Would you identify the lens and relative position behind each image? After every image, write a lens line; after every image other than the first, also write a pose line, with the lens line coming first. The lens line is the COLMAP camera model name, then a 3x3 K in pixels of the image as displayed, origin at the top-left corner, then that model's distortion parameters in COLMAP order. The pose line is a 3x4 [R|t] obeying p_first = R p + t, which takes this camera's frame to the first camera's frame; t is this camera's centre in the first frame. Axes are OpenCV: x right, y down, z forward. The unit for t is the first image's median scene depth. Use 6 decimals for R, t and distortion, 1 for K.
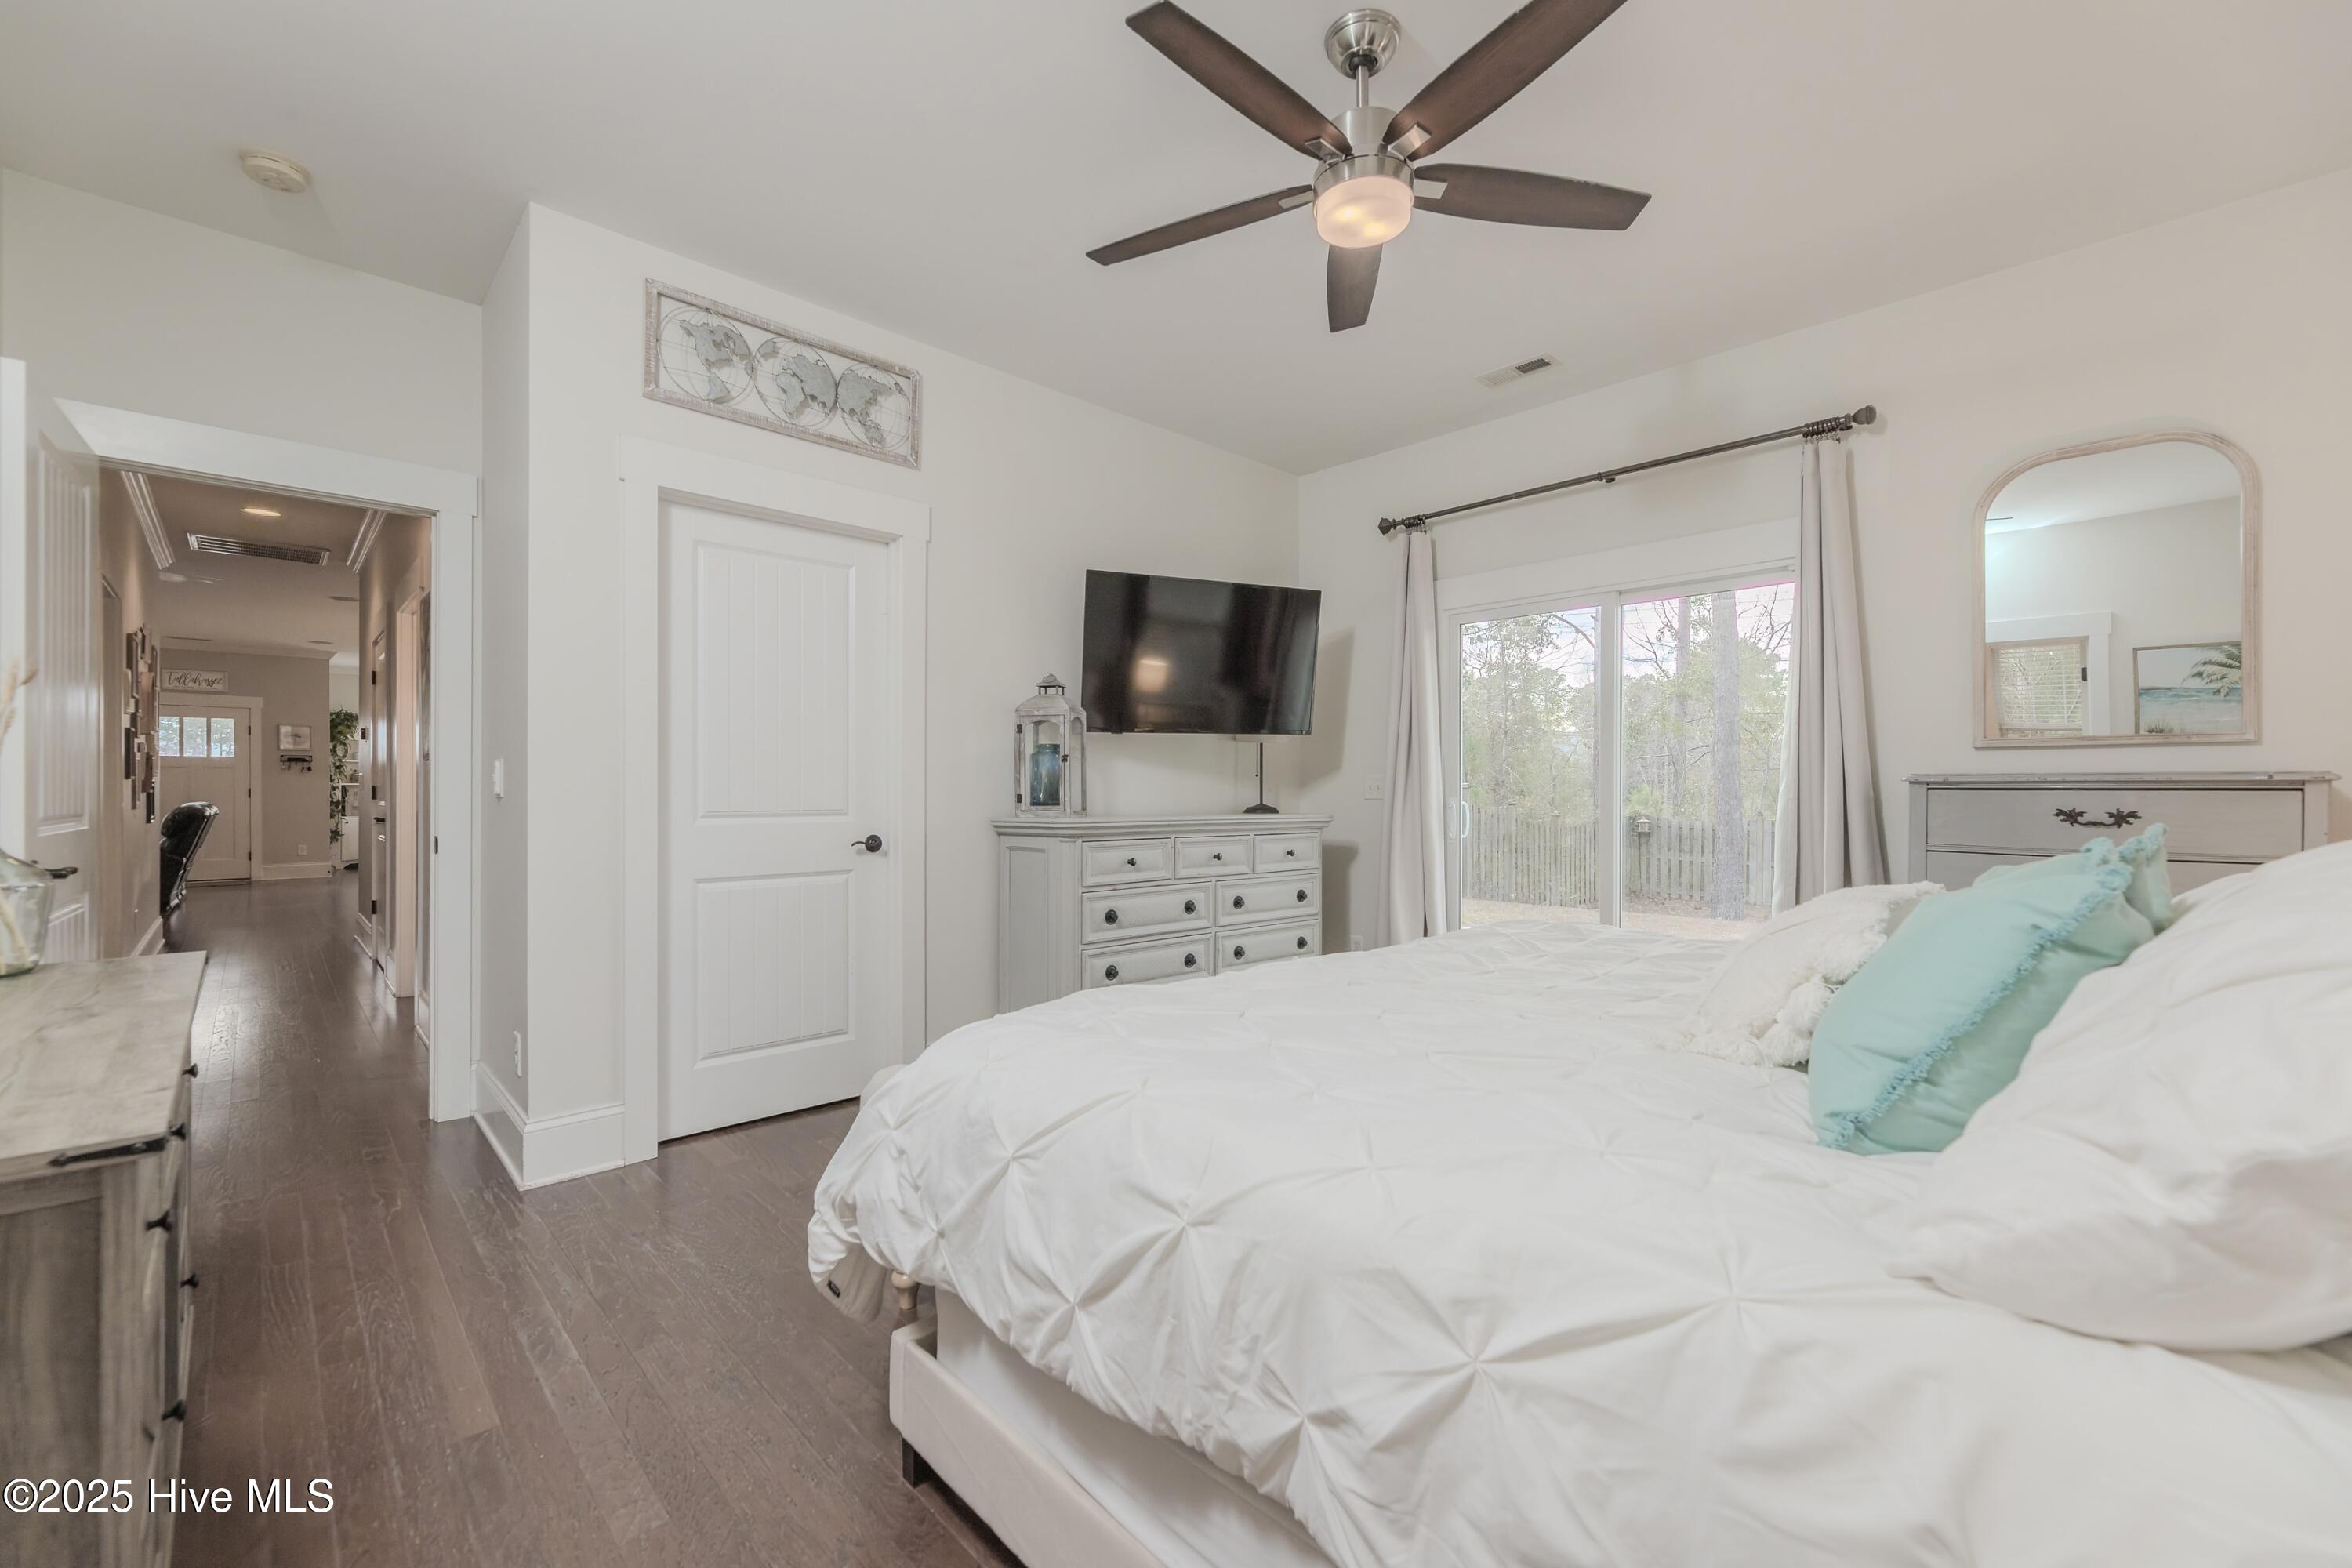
lens RADIAL K [[970.8, 0, 1176.0], [0, 970.8, 784.0], [0, 0, 1]] dist [-0.002304, -0.000342]
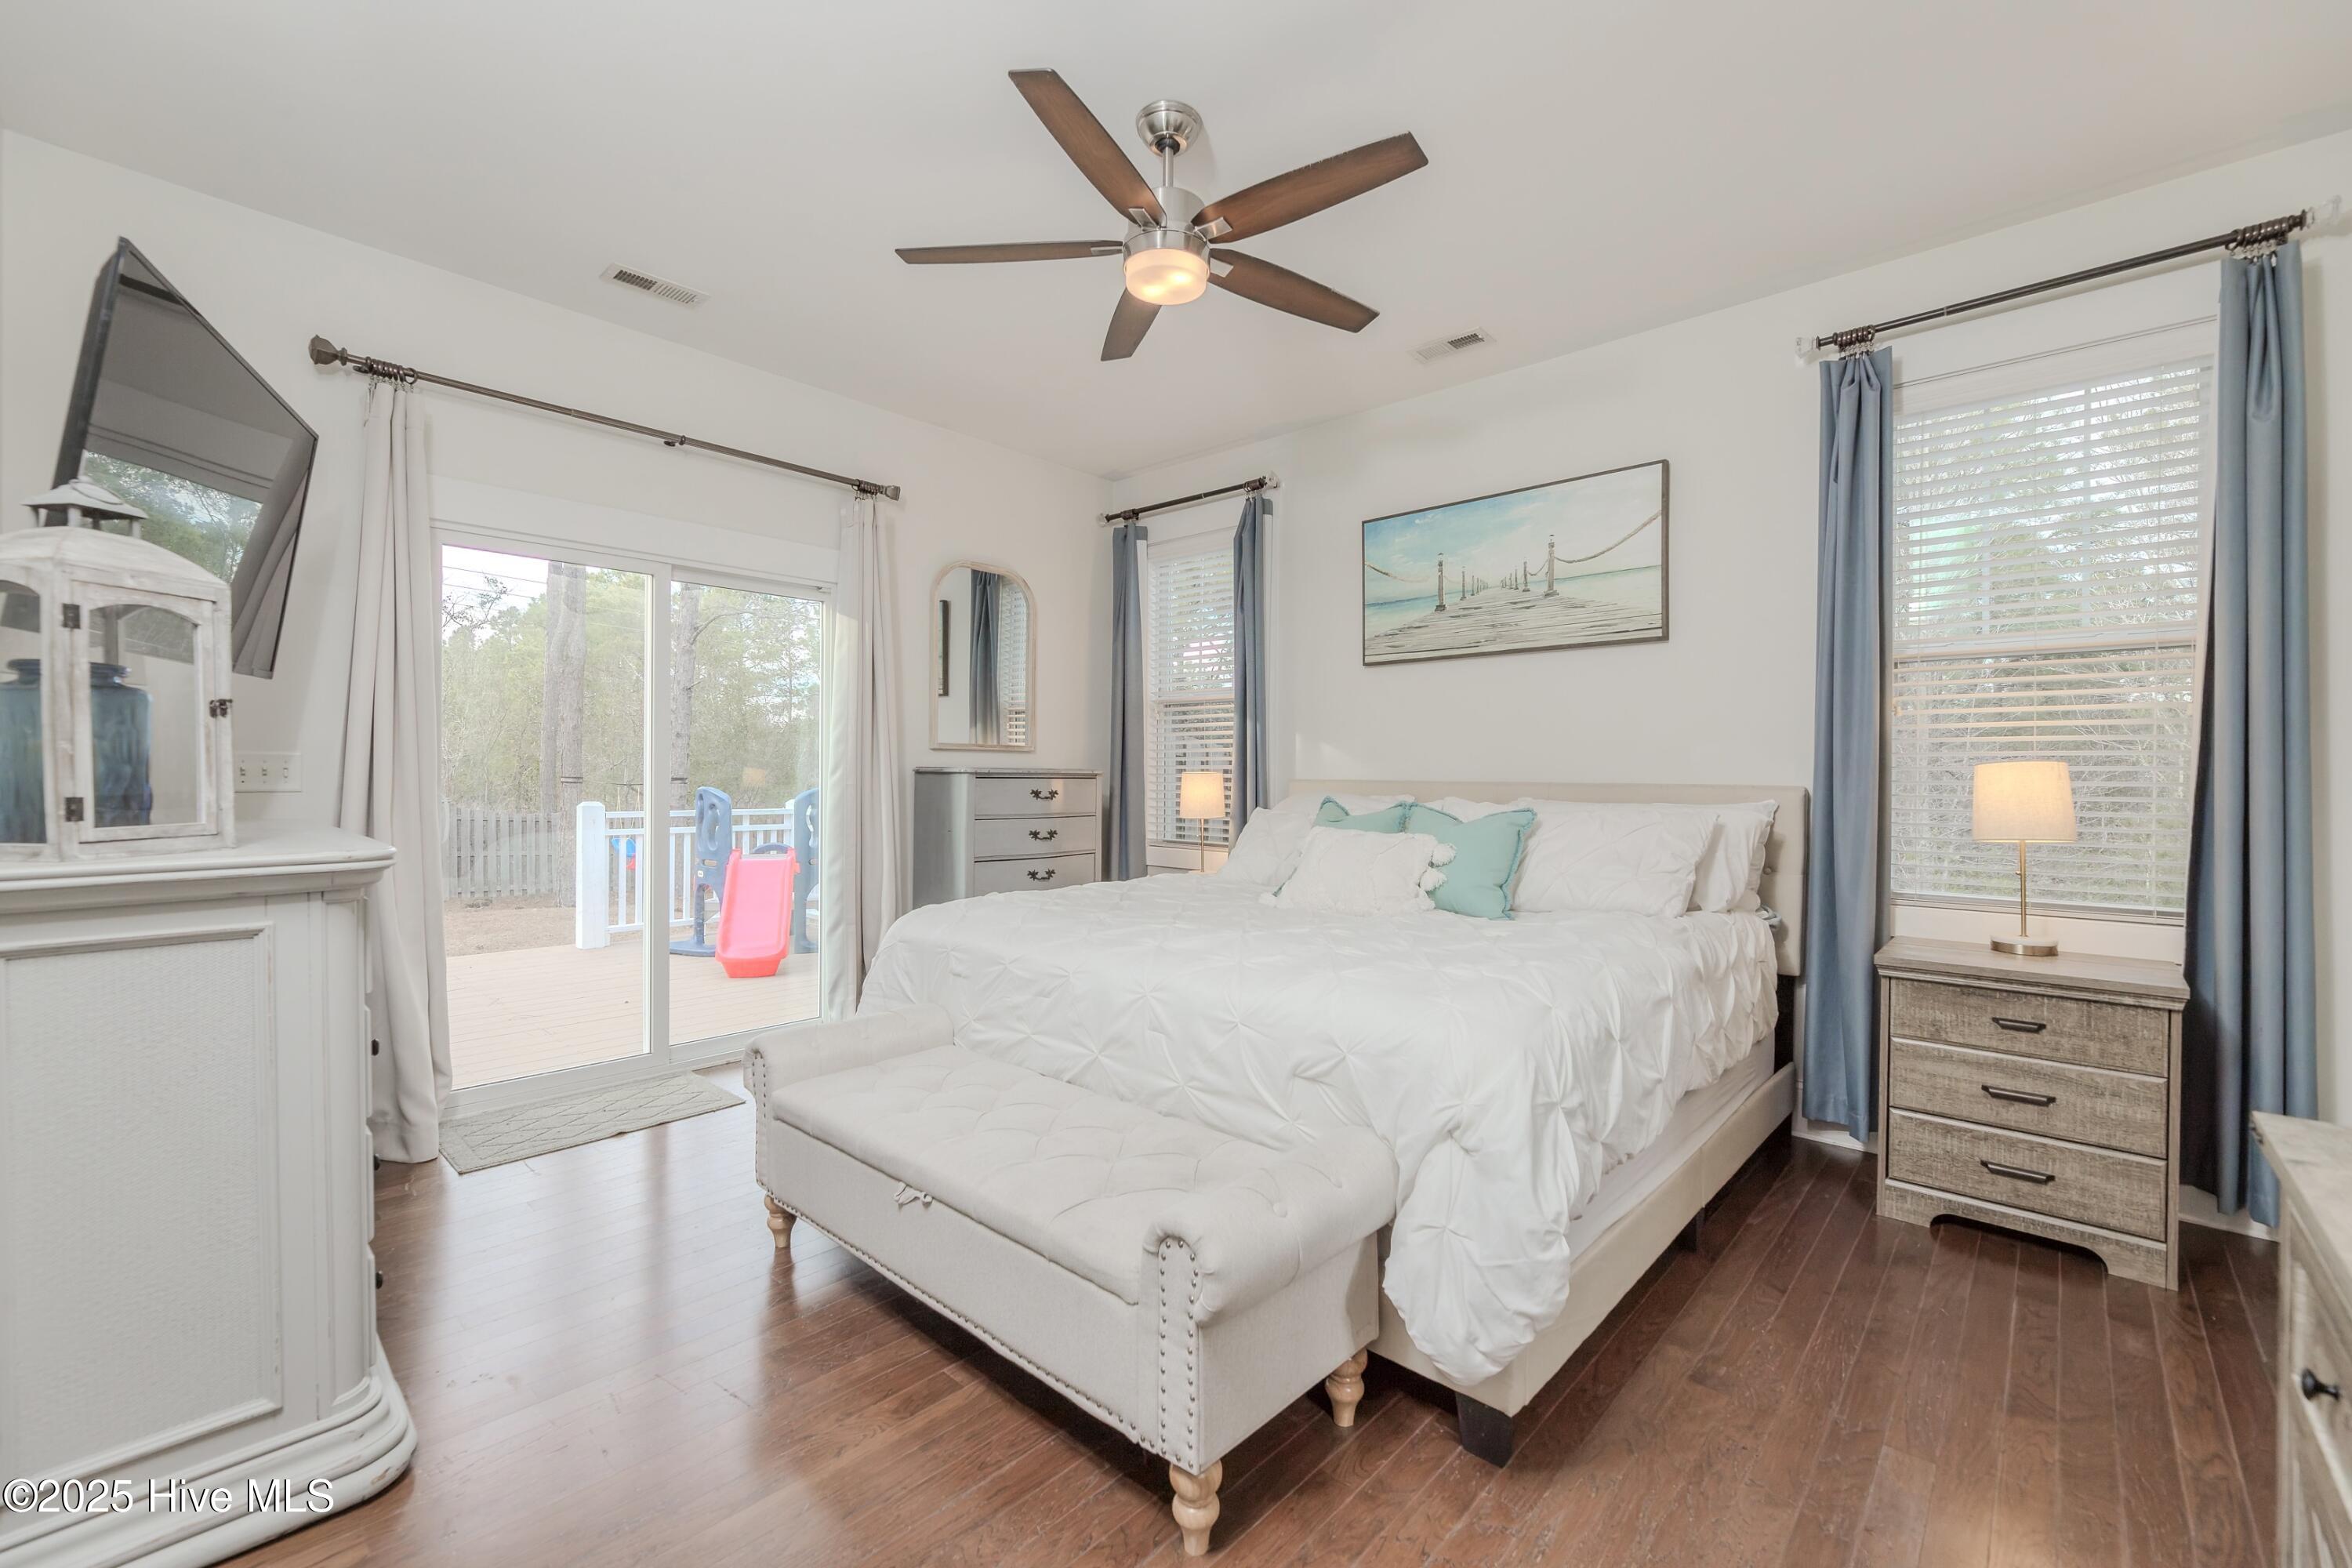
lens RADIAL K [[970.3, 0, 1179.6], [0, 970.3, 777.0], [0, 0, 1]] dist [-0.001202, -0.000191]
pose [[-0.075548, -0.004249, 0.997133, -0.614730], [-0.012983, 0.999910, 0.003277, -0.004133], [-0.997058, -0.012698, -0.075596, 0.689886]]
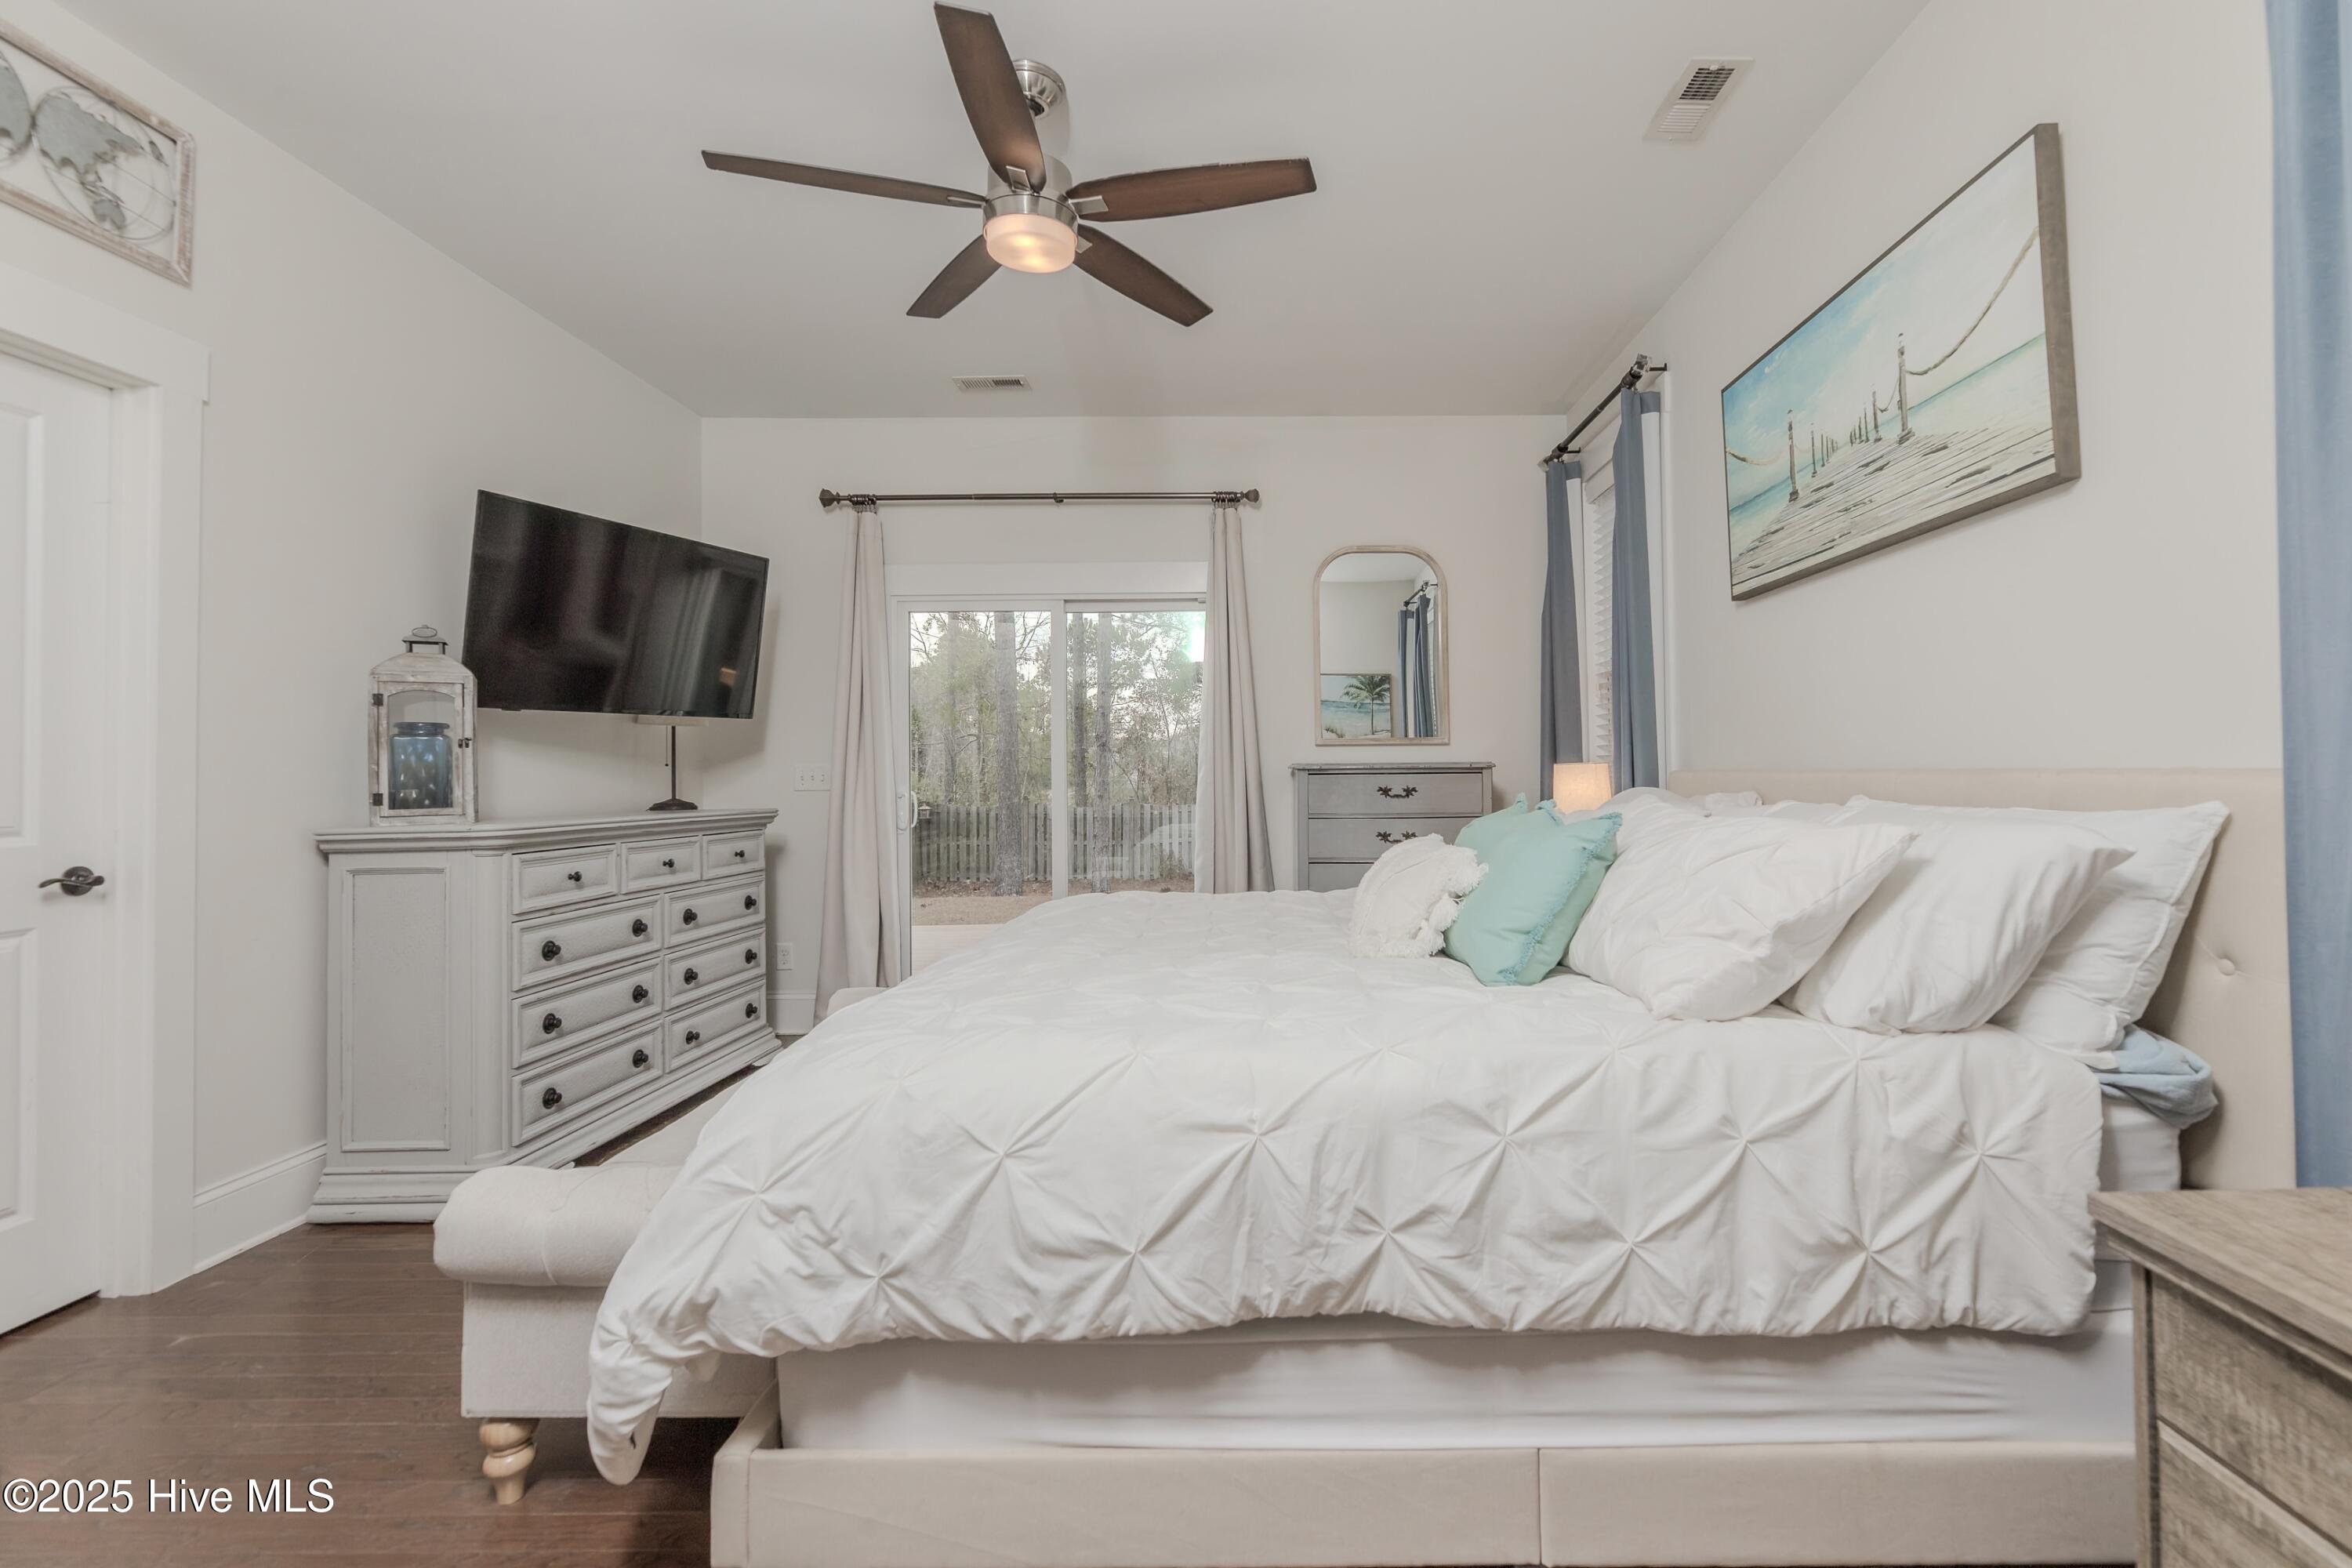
lens RADIAL K [[1023.5, 0, 1272.0], [0, 1023.5, 739.4], [0, 0, 1]] dist [-0.000710, -0.000362]
pose [[0.677944, 0.016264, 0.734934, -0.297248], [0.006864, 0.999572, -0.028452, -0.003193], [-0.735082, 0.024333, 0.677542, 0.031294]]
